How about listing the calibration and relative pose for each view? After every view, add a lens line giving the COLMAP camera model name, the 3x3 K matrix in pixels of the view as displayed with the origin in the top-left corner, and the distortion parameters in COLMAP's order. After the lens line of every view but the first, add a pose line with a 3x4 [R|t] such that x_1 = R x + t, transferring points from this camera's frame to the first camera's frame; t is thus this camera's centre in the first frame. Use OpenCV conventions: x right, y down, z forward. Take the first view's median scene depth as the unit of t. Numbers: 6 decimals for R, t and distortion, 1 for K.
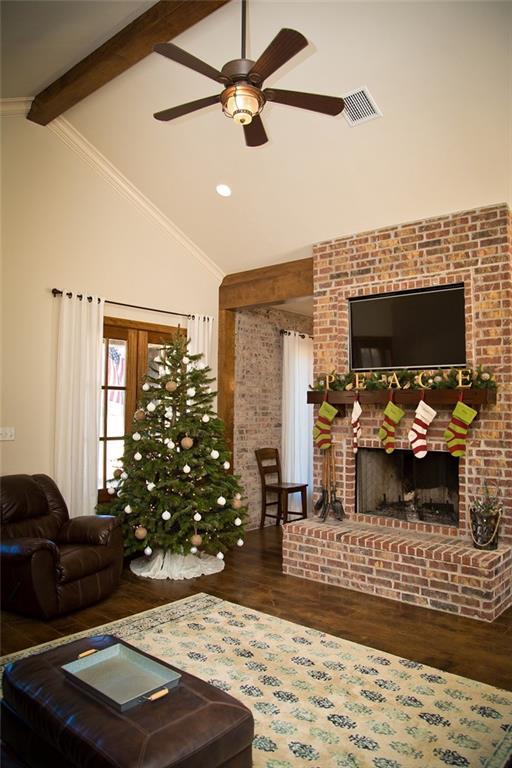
lens RADIAL K [[535.0, 0, 256.0], [0, 535.0, 384.0], [0, 0, 1]] dist [-0.099832, 0.000497]
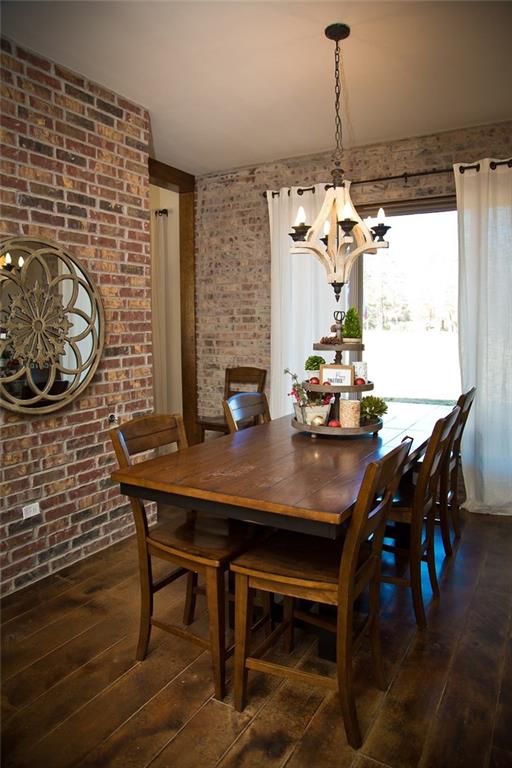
lens RADIAL K [[535.0, 0, 256.0], [0, 535.0, 384.0], [0, 0, 1]] dist [-0.099832, 0.000497]
pose [[0.199193, 0.091011, -0.975725, 0.743420], [0.055383, 0.993041, 0.103933, 0.069537], [0.978394, -0.074742, 0.192767, 0.887222]]
